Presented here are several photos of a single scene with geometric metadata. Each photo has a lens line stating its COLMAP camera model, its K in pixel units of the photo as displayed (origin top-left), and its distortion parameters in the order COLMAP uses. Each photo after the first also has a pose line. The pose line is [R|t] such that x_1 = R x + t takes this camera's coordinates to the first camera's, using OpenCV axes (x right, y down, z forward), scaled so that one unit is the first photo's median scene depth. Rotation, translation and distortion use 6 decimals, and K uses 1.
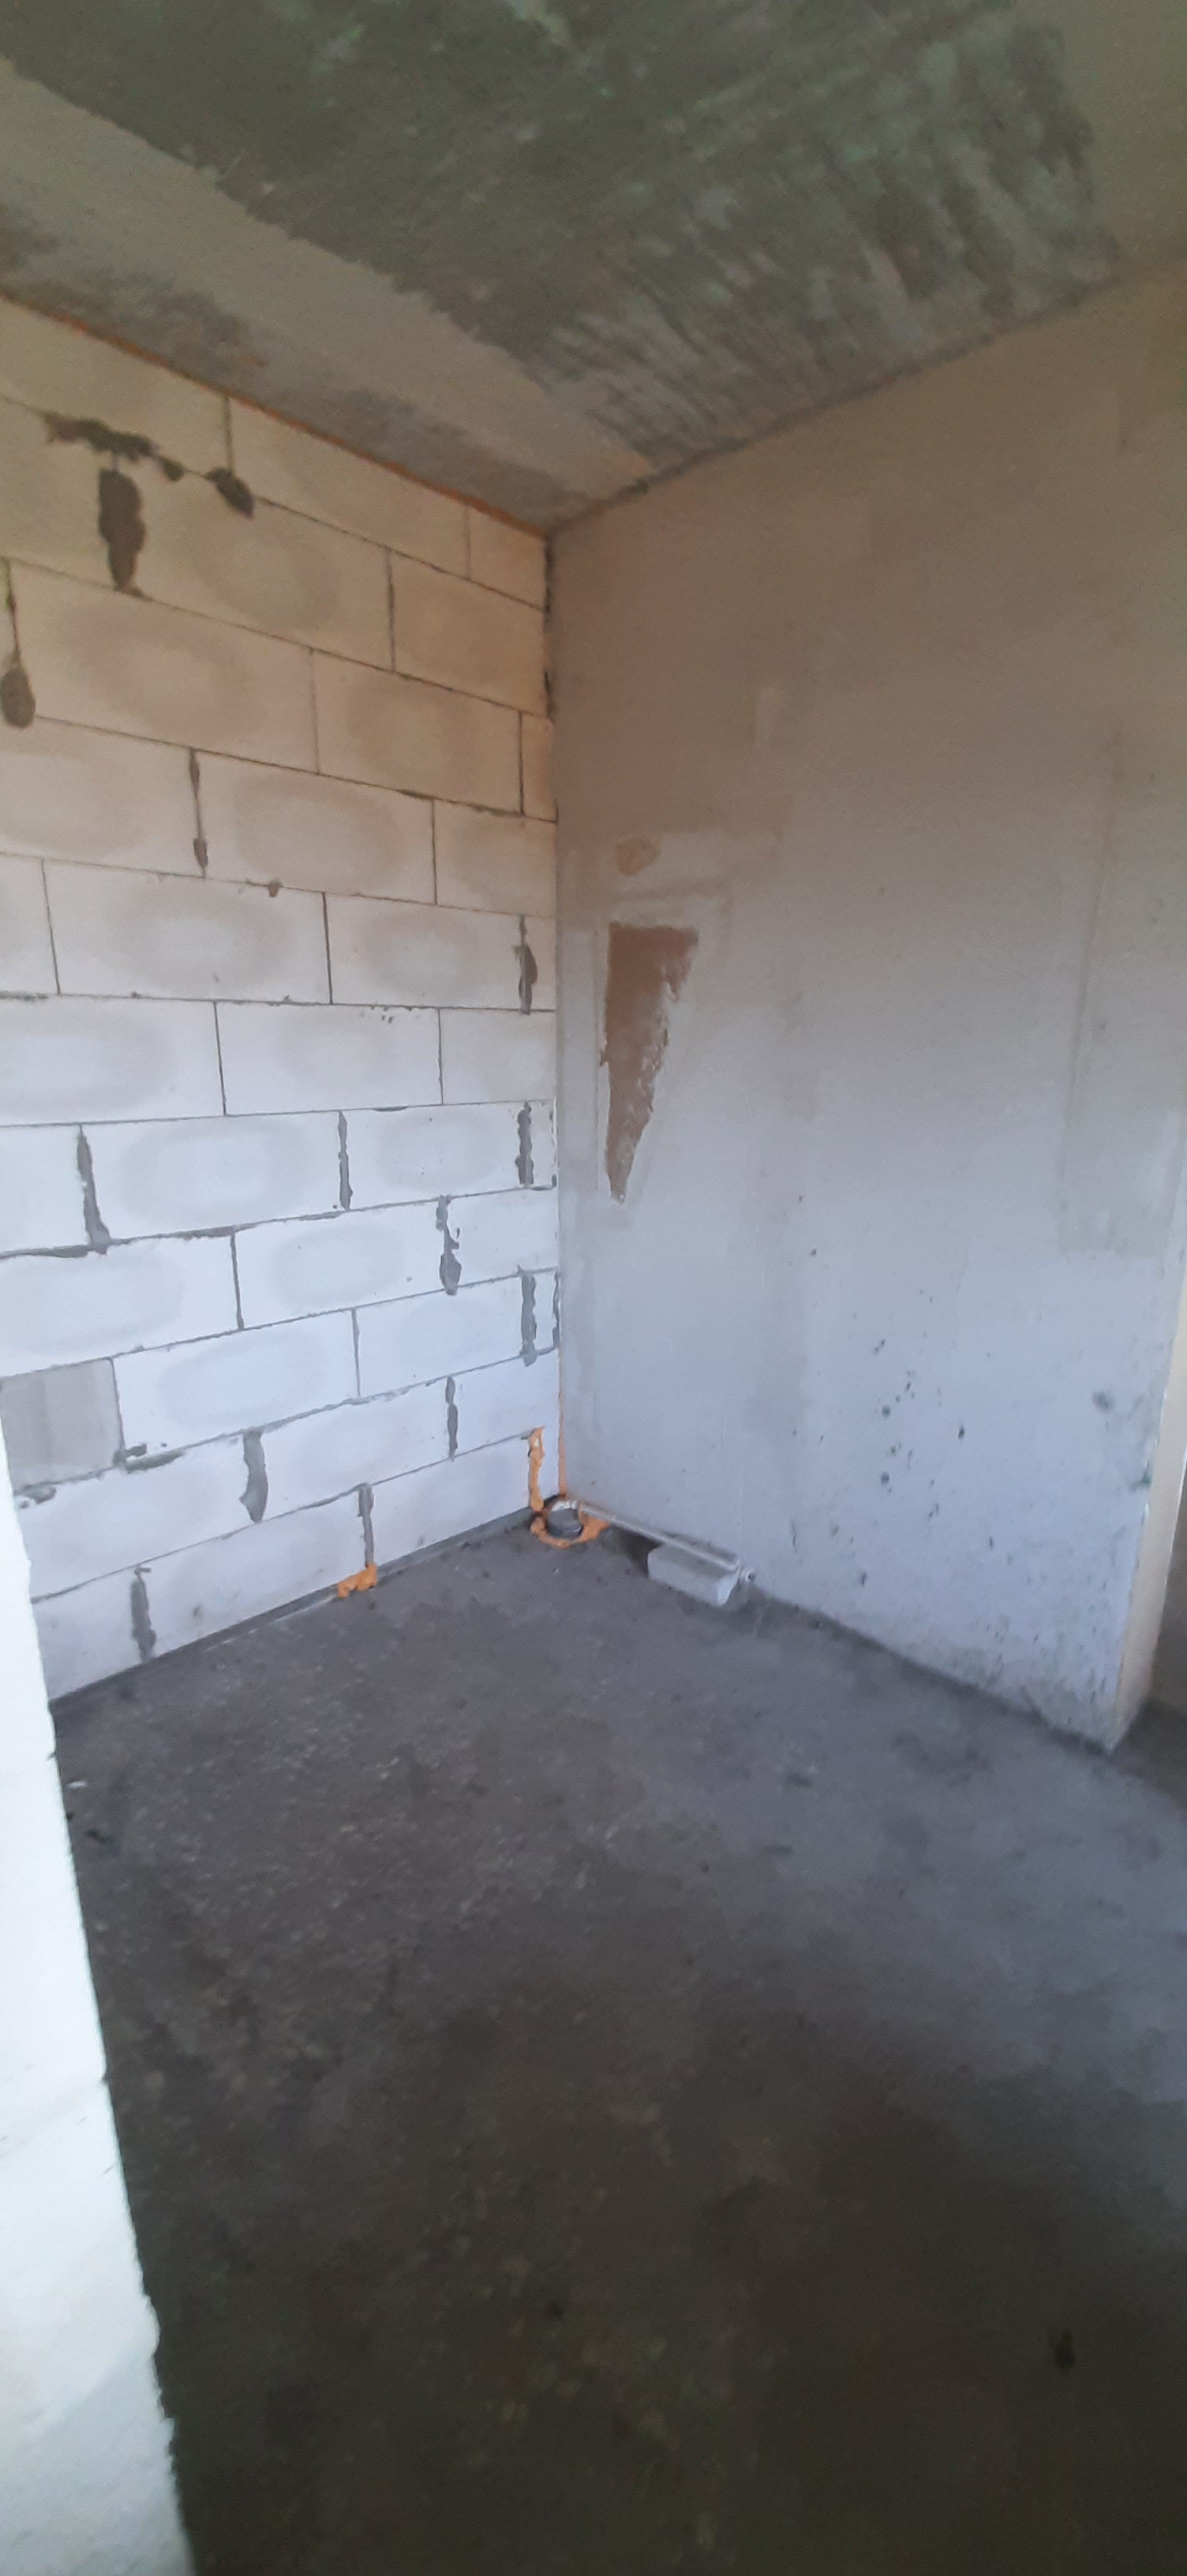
lens RADIAL K [[1009.6, 0, 625.1], [0, 1009.6, 1305.4], [0, 0, 1]] dist [-0.000378, -0.000422]
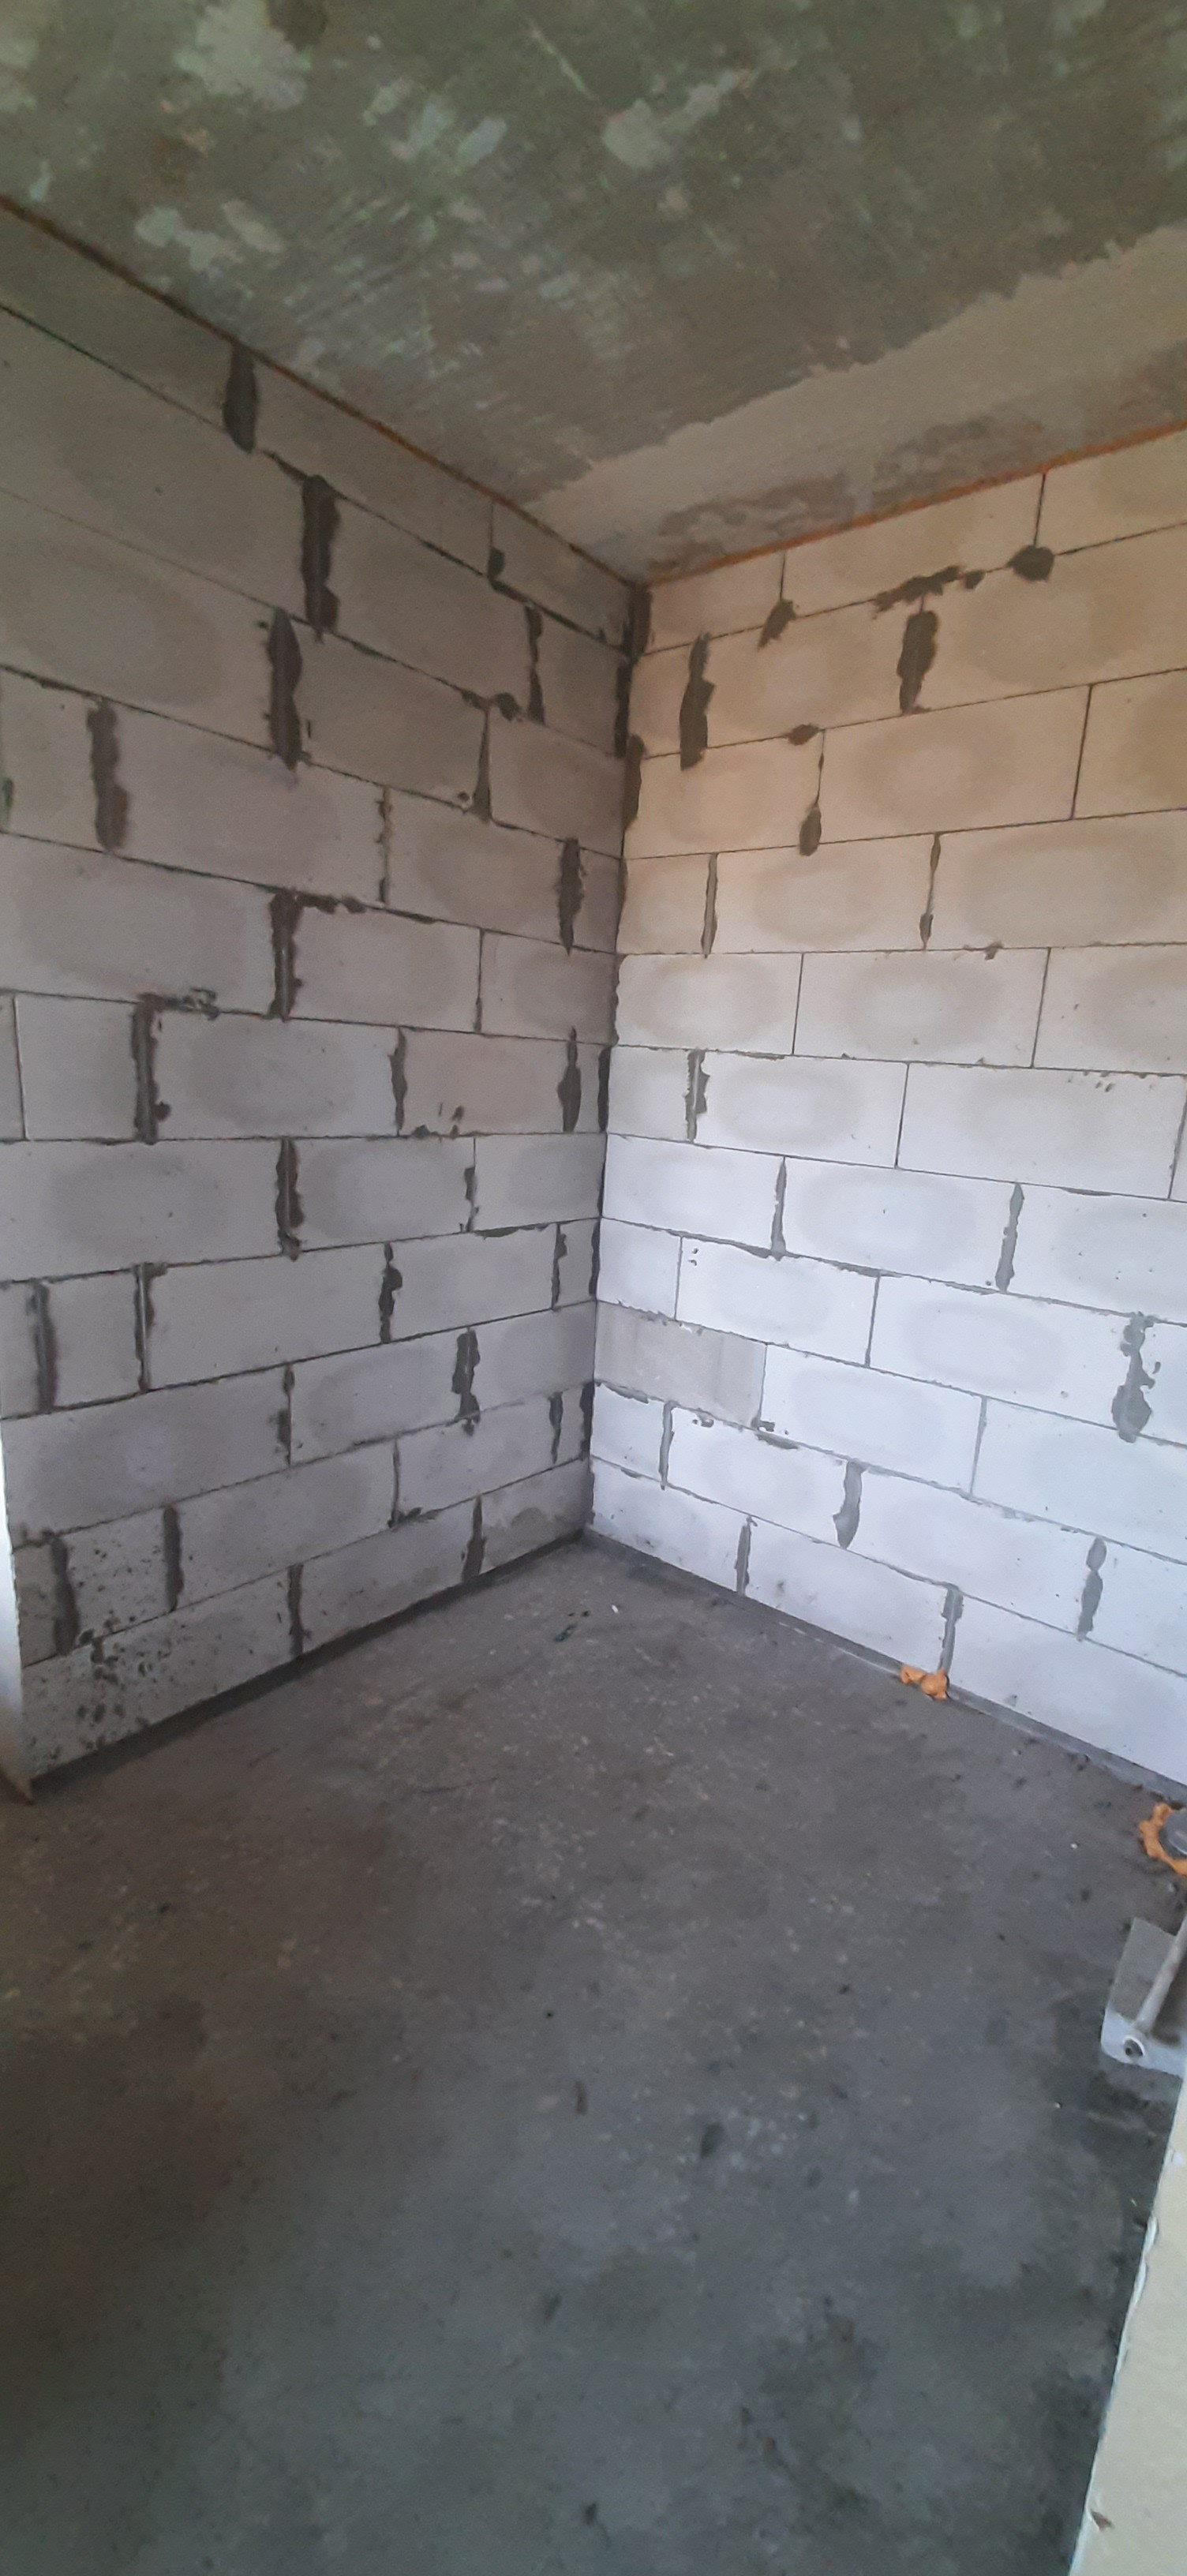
lens RADIAL K [[1009.6, 0, 625.1], [0, 1009.6, 1305.4], [0, 0, 1]] dist [-0.000378, -0.000422]
pose [[0.104354, 0.230113, -0.967553, 0.632041], [-0.313125, 0.930990, 0.187646, -0.162151], [0.943962, 0.283383, 0.169206, 0.586632]]
